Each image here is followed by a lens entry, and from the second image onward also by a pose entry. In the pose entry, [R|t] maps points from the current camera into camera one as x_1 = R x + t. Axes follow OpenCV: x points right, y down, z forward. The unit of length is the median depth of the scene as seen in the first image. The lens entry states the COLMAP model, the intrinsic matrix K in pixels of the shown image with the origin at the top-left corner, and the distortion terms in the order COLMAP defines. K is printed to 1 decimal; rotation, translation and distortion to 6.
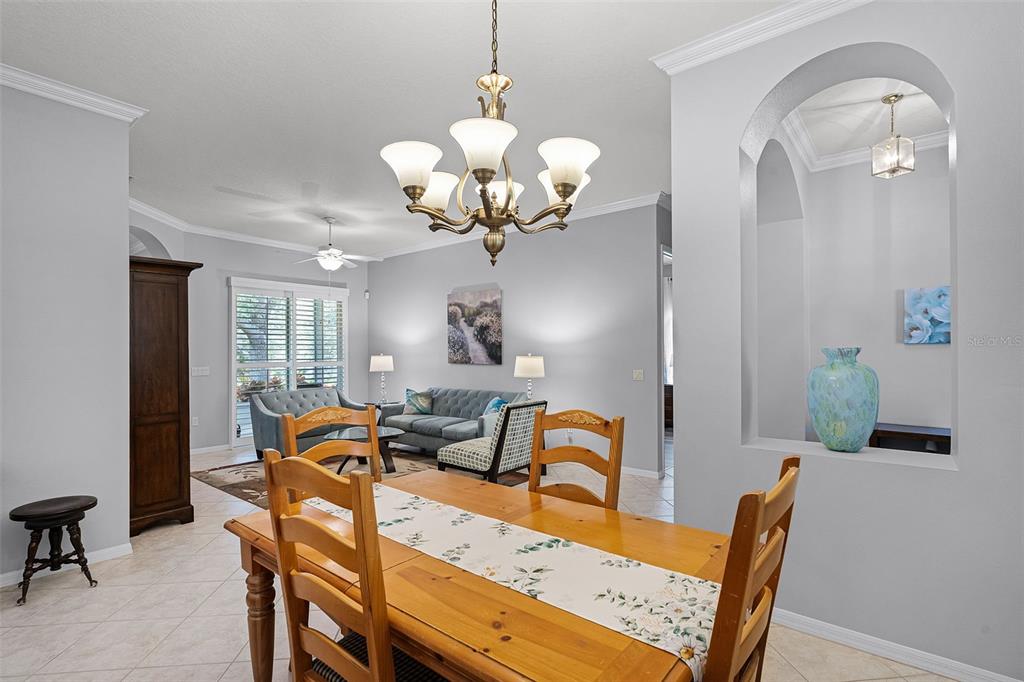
lens RADIAL K [[482.9, 0, 511.7], [0, 482.9, 350.9], [0, 0, 1]] dist [0.004519, 0.000213]
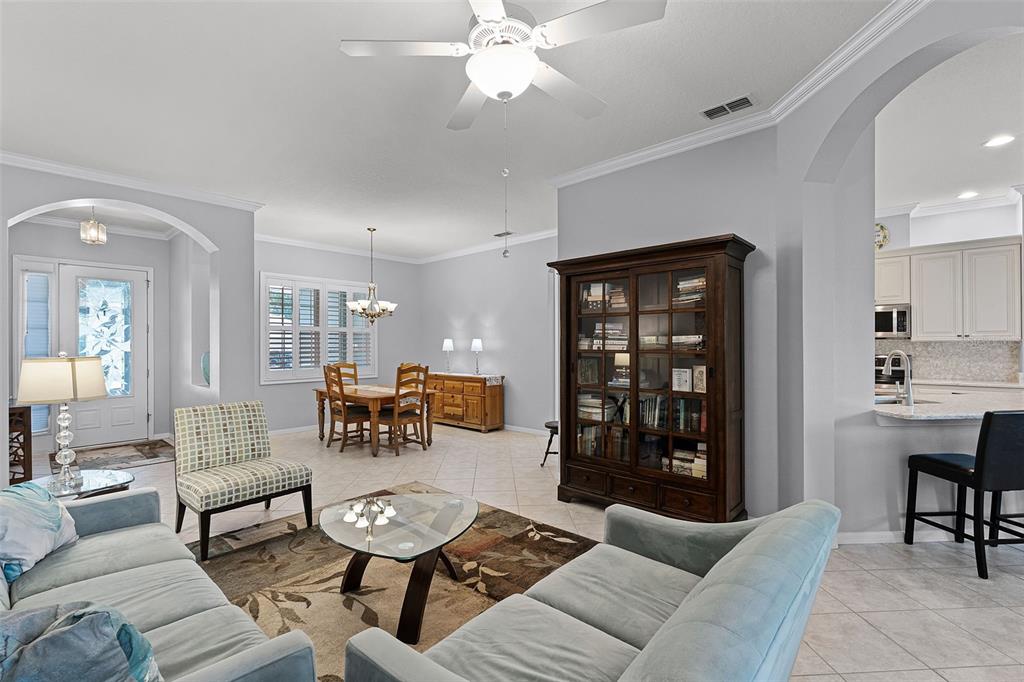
lens RADIAL K [[456.6, 0, 508.6], [0, 456.6, 341.9], [0, 0, 1]] dist [0.000163, -0.000242]
pose [[-0.998220, 0.006707, 0.059262, -0.363267], [0.006337, 0.999959, -0.006438, 0.001953], [-0.059302, -0.006051, -0.998222, 1.205050]]
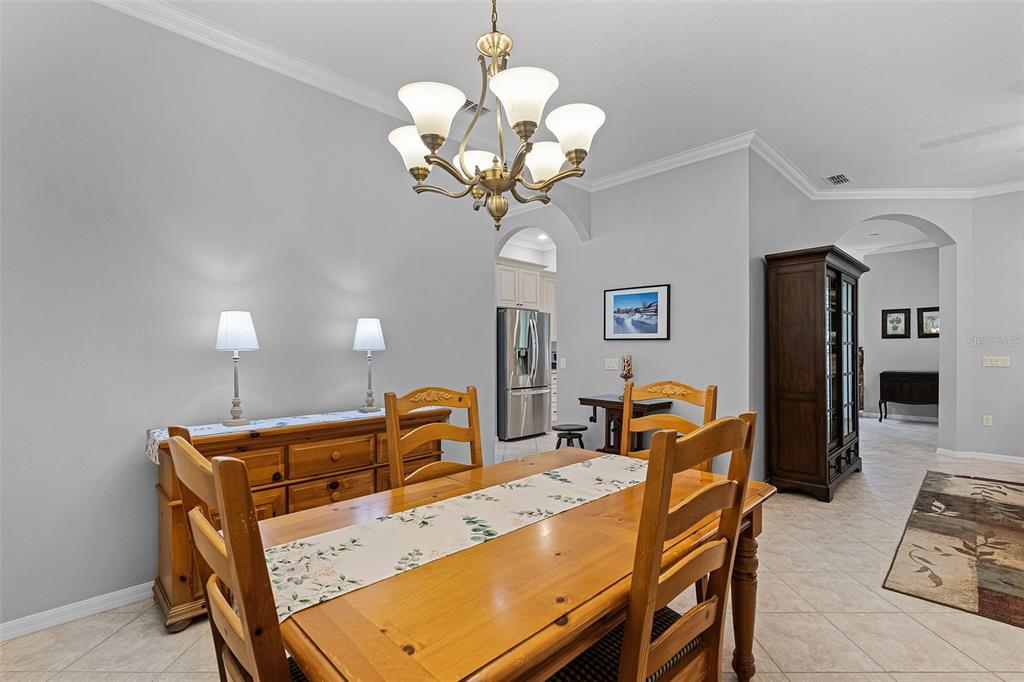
lens RADIAL K [[456.6, 0, 517.9], [0, 456.6, 354.0], [0, 0, 1]] dist [0.000163, -0.000242]
pose [[-0.103471, 0.012784, -0.994550, 0.210086], [0.006269, 0.999906, 0.012201, 0.015604], [0.994613, -0.004972, -0.103541, 0.269493]]
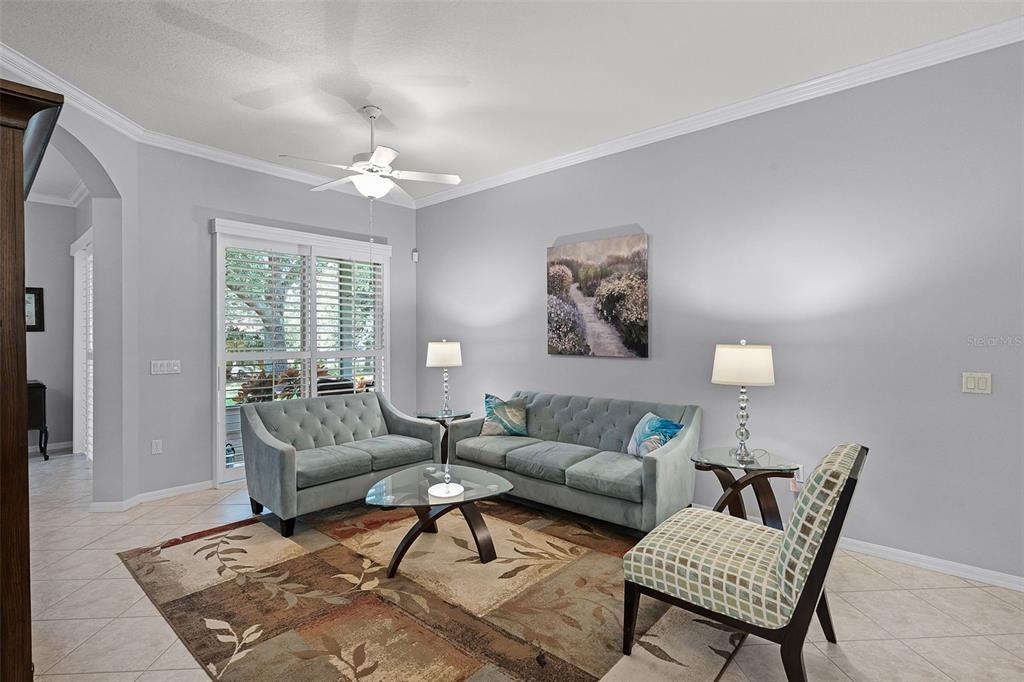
lens RADIAL K [[482.9, 0, 515.9], [0, 482.9, 338.4], [0, 0, 1]] dist [0.004519, 0.000213]
pose [[0.999635, 0.002344, -0.026899, -0.168273], [-0.002181, 0.999979, 0.006087, 0.000499], [0.026912, -0.006026, 0.999620, 0.378885]]
